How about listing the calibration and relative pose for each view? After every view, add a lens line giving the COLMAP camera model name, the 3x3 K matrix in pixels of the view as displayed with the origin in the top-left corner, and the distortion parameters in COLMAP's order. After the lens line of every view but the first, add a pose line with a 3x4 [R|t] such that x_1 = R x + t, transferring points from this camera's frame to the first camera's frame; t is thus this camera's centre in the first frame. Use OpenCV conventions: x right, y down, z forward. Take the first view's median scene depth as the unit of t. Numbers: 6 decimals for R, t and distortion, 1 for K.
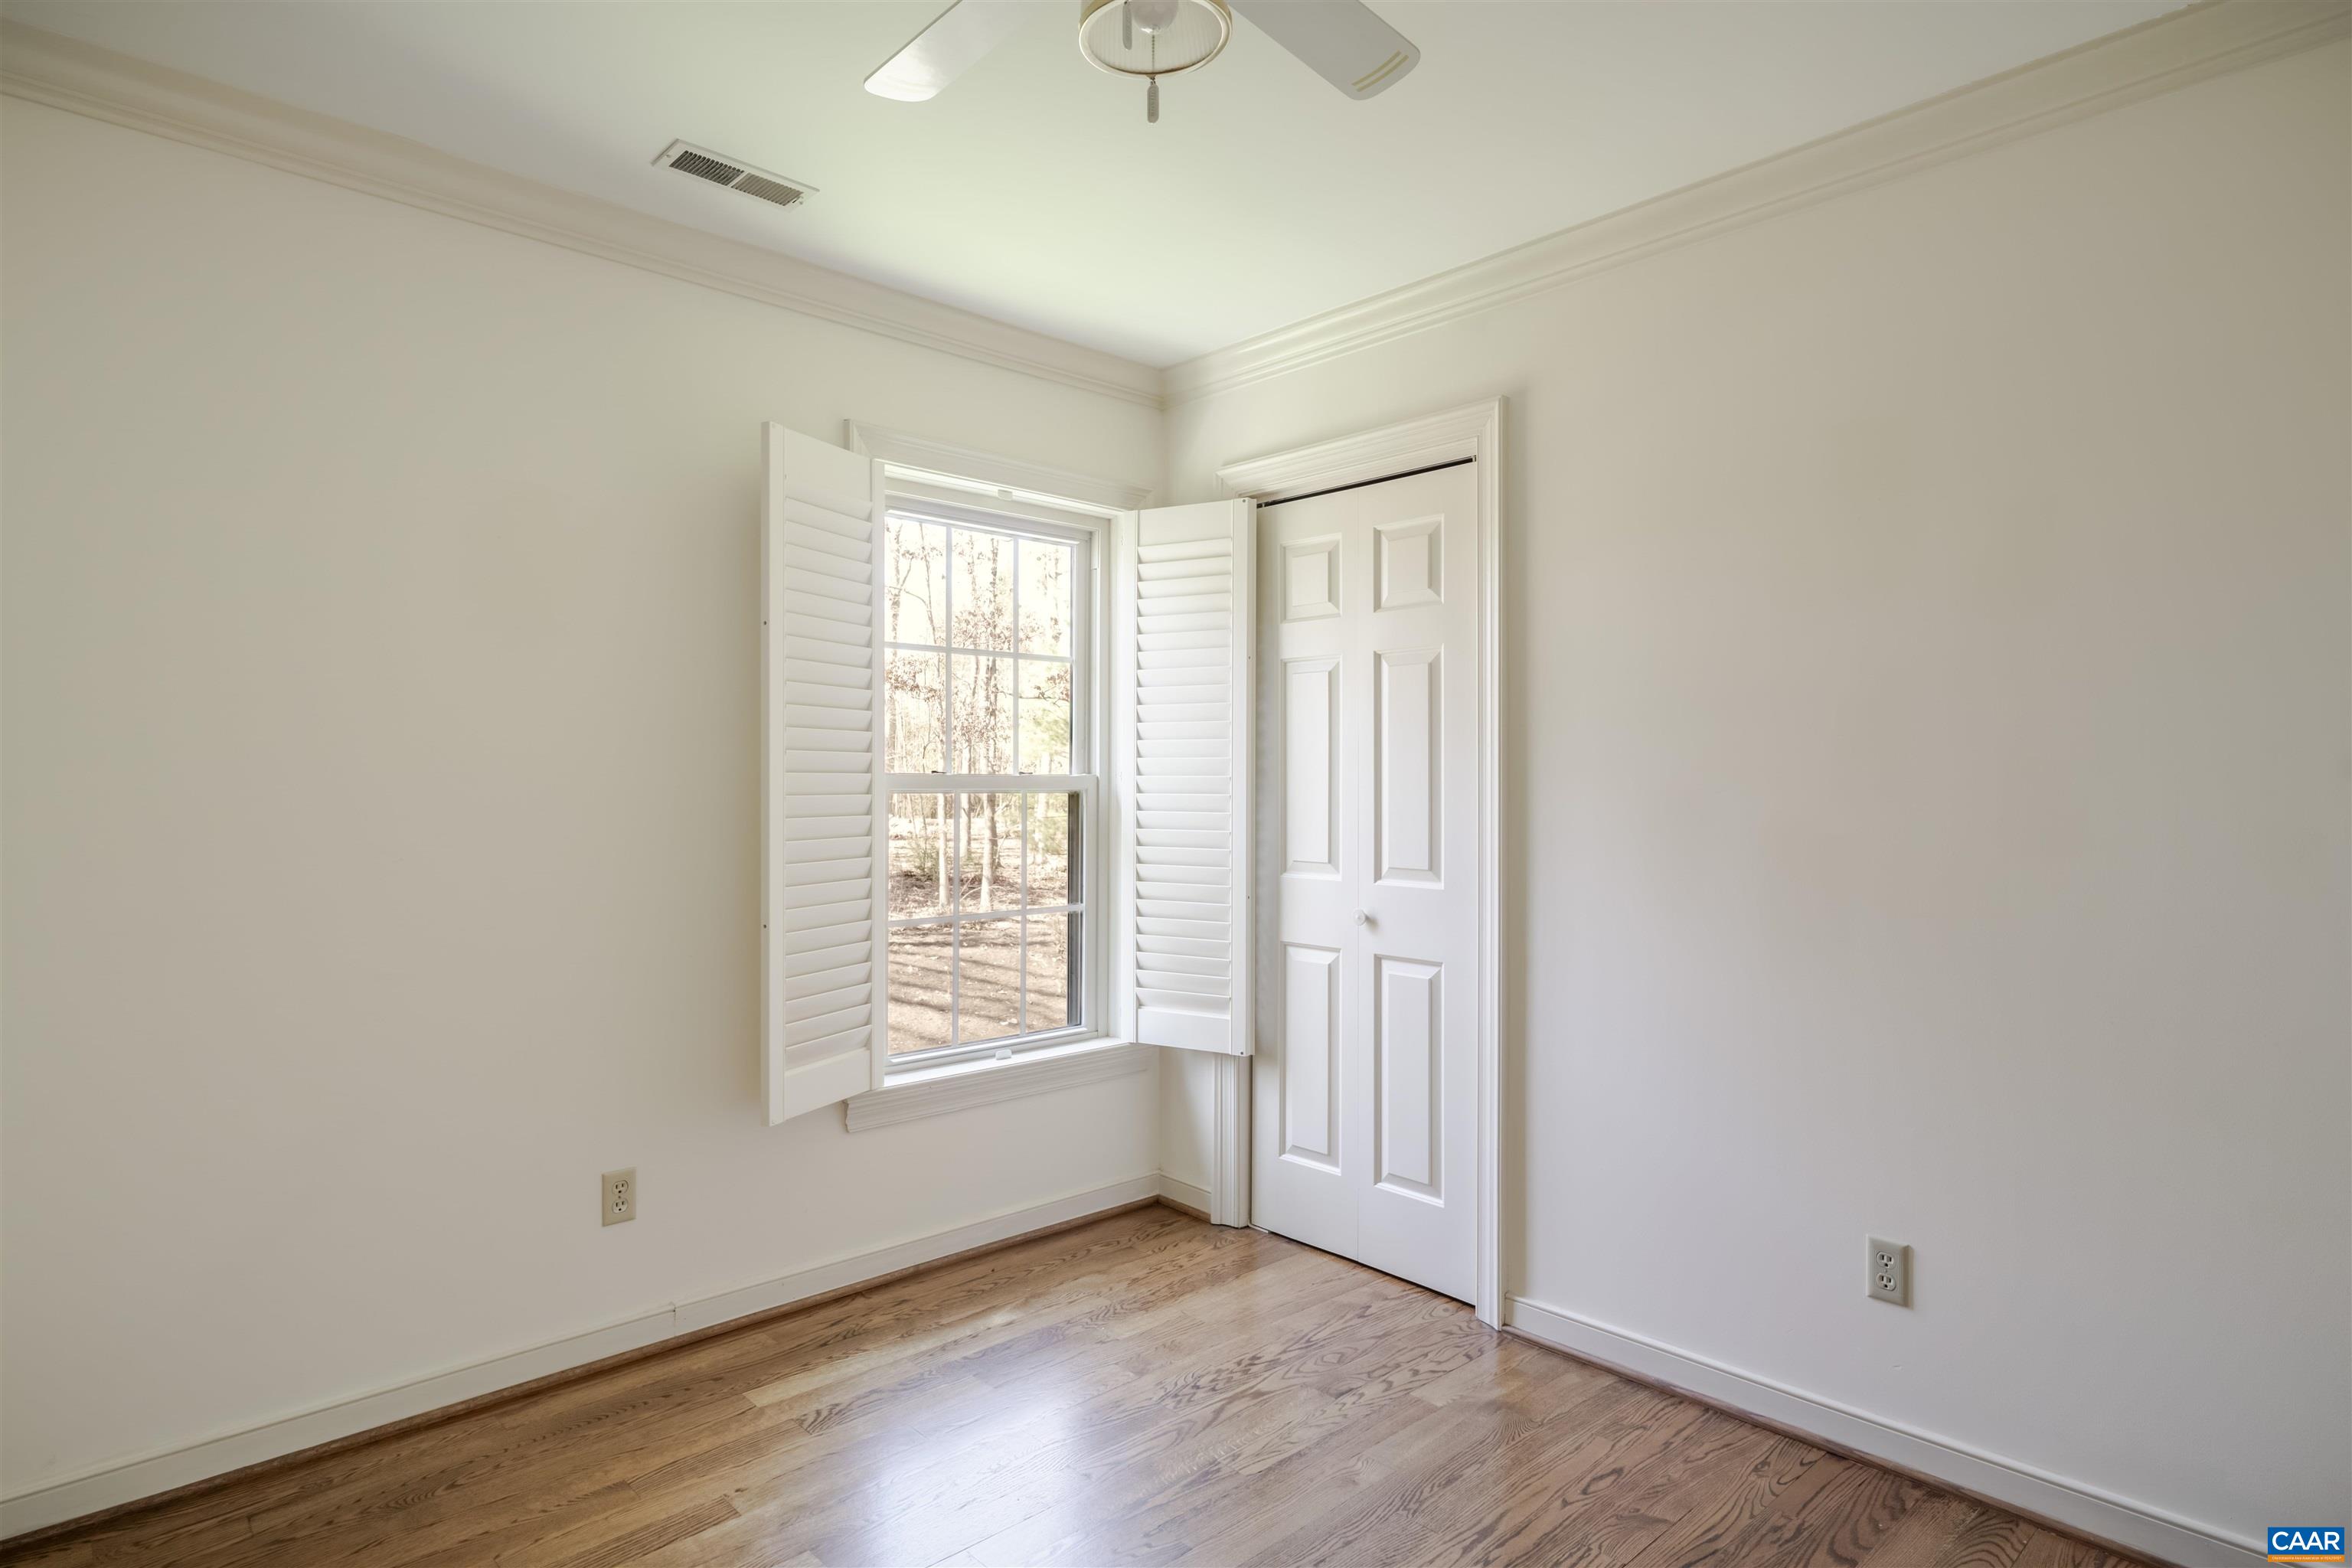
lens RADIAL K [[1251.2, 0, 1176.0], [0, 1251.2, 784.0], [0, 0, 1]] dist [0.001328, 0.000296]
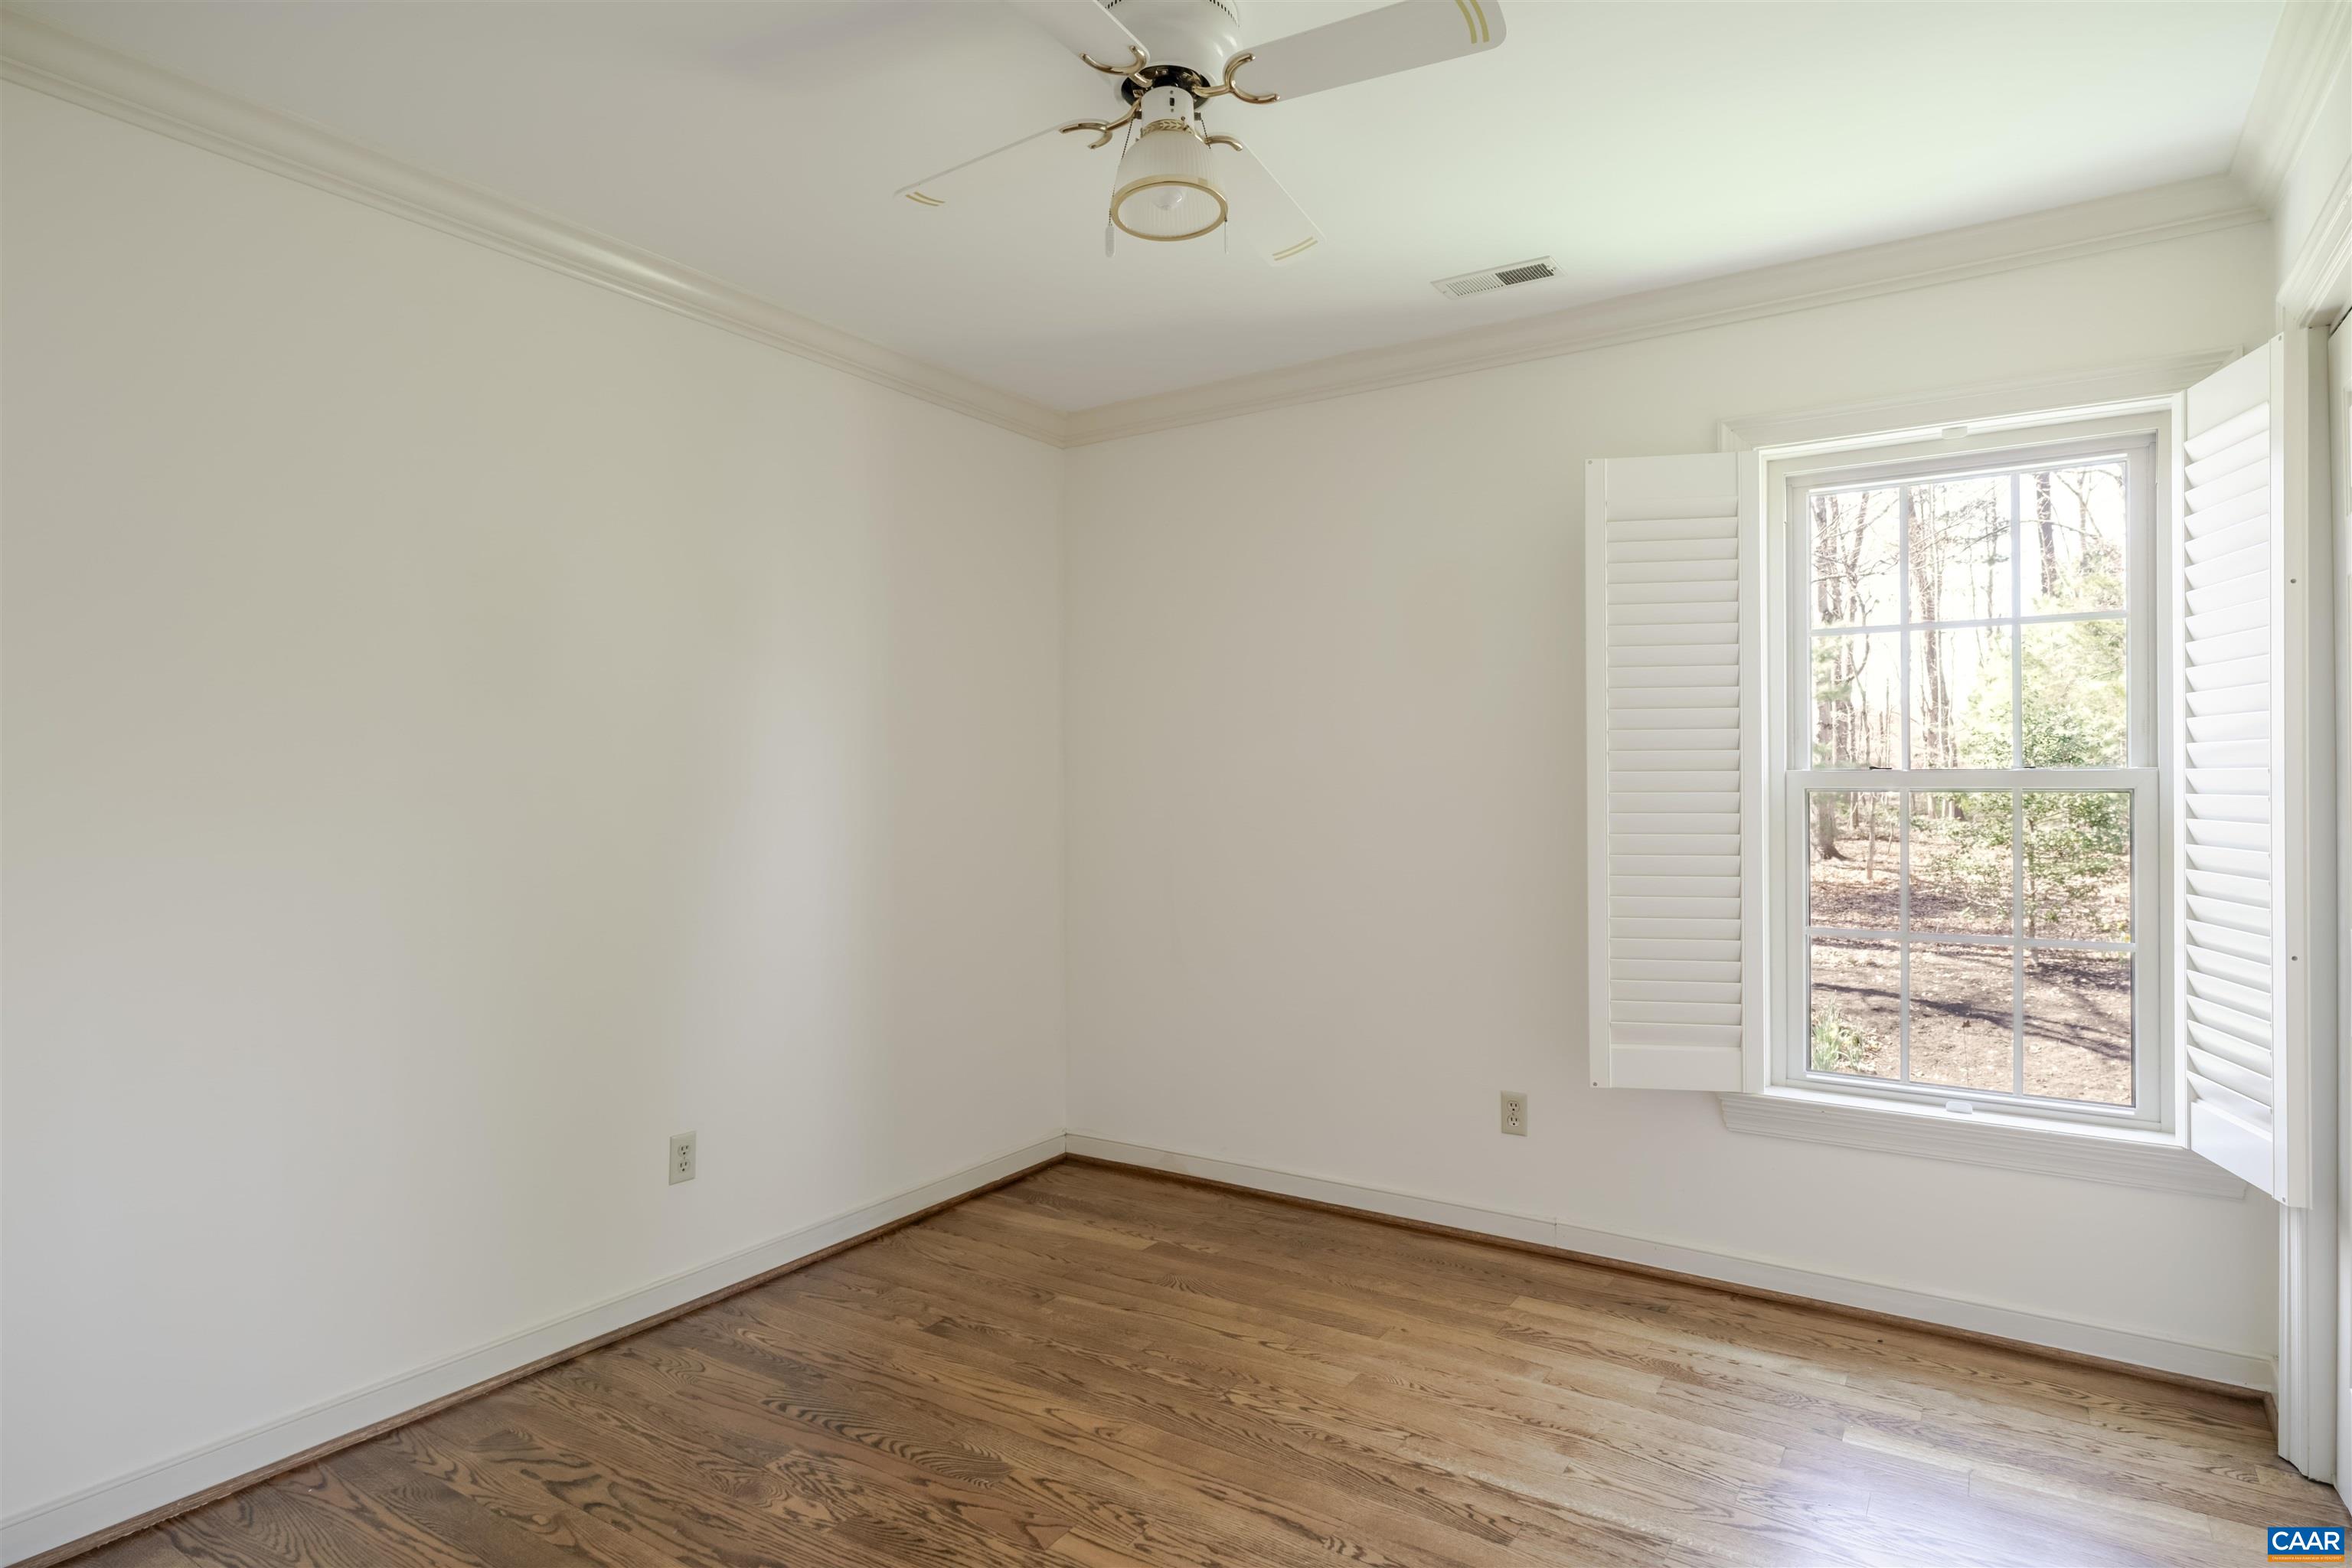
lens RADIAL K [[1251.2, 0, 1176.0], [0, 1251.2, 784.0], [0, 0, 1]] dist [0.001328, 0.000296]
pose [[0.245192, -0.001809, -0.969473, 0.617379], [0.001123, 0.999998, -0.001582, 0.003566], [0.969474, -0.000701, 0.245194, 0.336375]]
